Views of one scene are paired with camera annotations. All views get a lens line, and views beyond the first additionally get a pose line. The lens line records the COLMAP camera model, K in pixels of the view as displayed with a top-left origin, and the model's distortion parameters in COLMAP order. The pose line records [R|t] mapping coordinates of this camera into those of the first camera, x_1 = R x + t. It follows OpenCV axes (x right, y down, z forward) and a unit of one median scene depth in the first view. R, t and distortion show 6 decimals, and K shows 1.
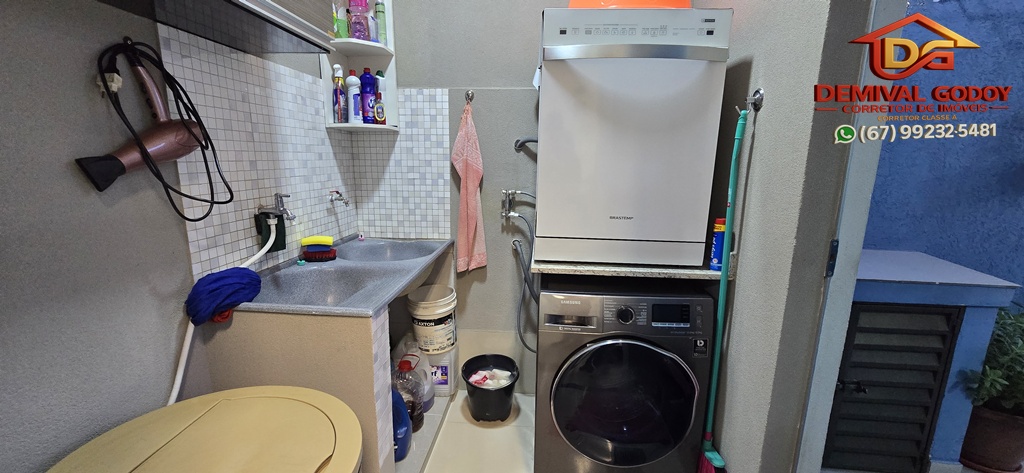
lens RADIAL K [[419.2, 0, 509.1], [0, 419.2, 242.6], [0, 0, 1]] dist [-0.002185, 0.001138]
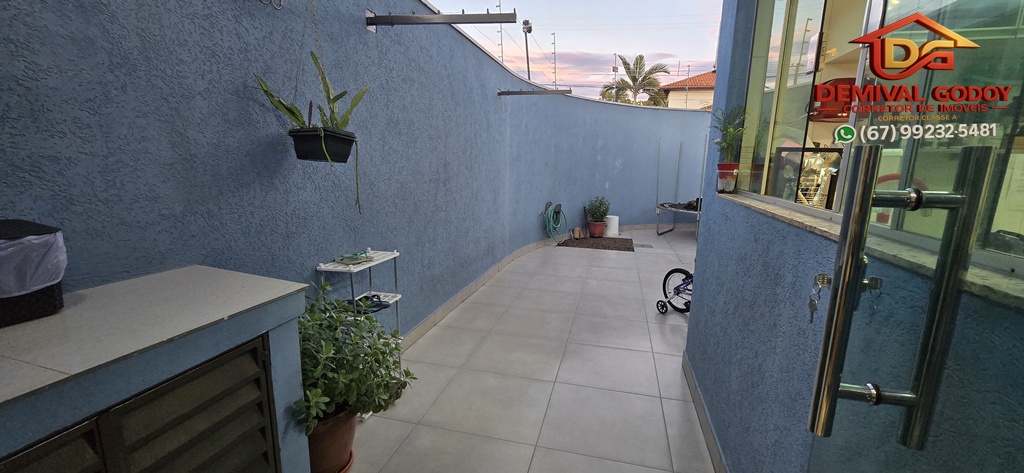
lens RADIAL K [[419.2, 0, 509.1], [0, 419.2, 242.6], [0, 0, 1]] dist [-0.002185, 0.001138]
pose [[0.167841, -0.210304, 0.963121, 0.472709], [0.179950, 0.967101, 0.179813, -0.054269], [-0.969251, 0.143133, 0.200163, 0.407489]]
